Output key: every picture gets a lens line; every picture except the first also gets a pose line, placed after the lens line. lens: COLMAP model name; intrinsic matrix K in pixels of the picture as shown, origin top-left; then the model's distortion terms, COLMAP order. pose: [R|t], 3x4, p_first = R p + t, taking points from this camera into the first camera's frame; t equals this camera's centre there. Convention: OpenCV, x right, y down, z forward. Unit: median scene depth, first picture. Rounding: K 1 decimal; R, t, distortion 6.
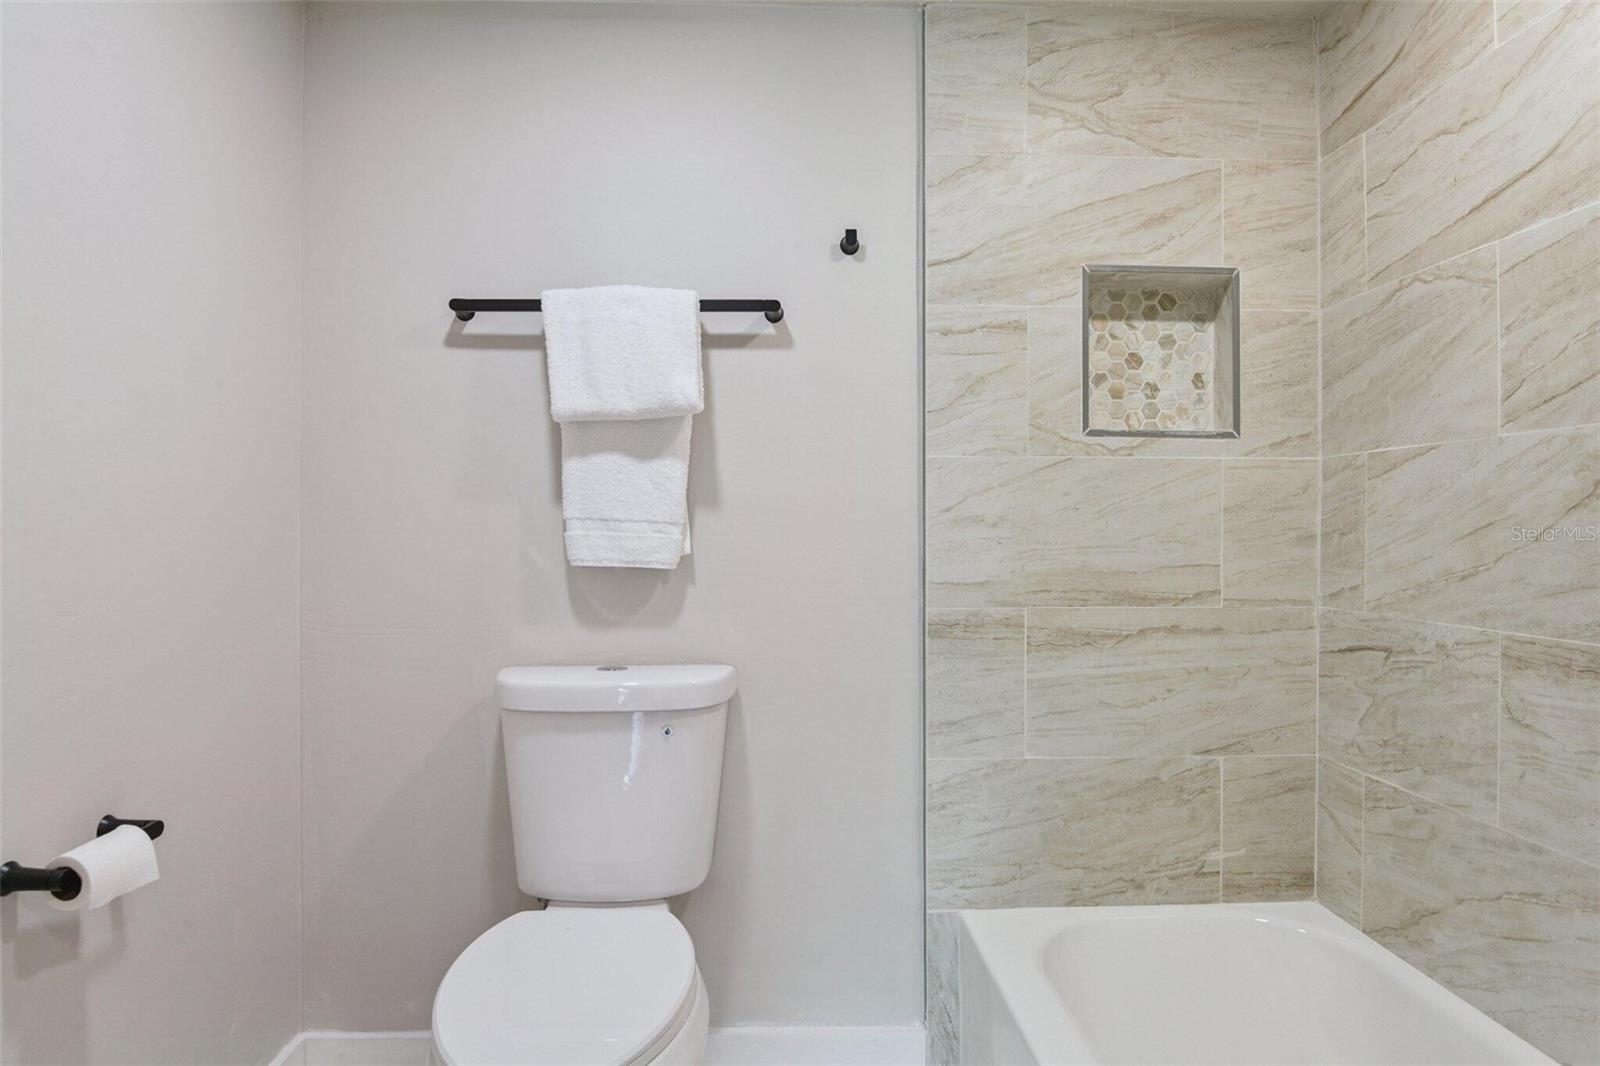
lens RADIAL K [[869.7, 0, 800.8], [0, 869.7, 529.3], [0, 0, 1]] dist [-0.011200, -0.011657]
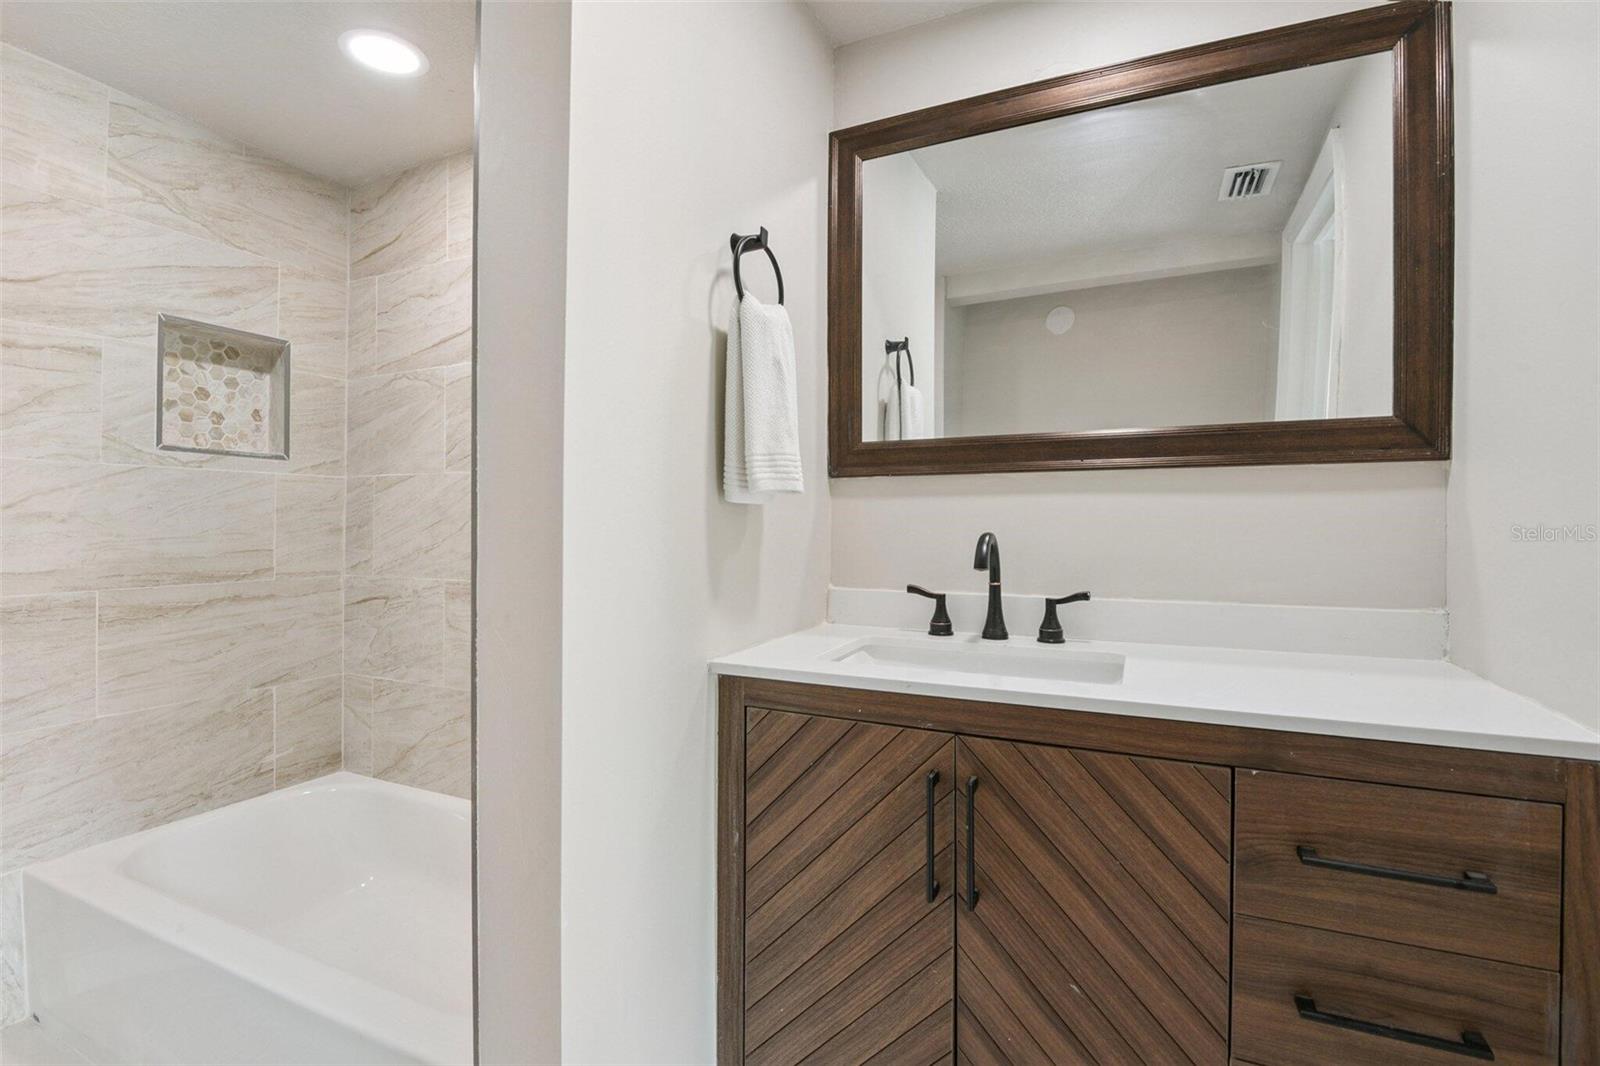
lens RADIAL K [[754.0, 0, 800.4], [0, 754.0, 516.3], [0, 0, 1]] dist [-0.012705, -0.003745]
pose [[0.466721, 0.007826, 0.884370, -0.190381], [-0.001544, 0.999967, -0.008034, -0.004222], [-0.884403, 0.002384, 0.466718, -0.320248]]
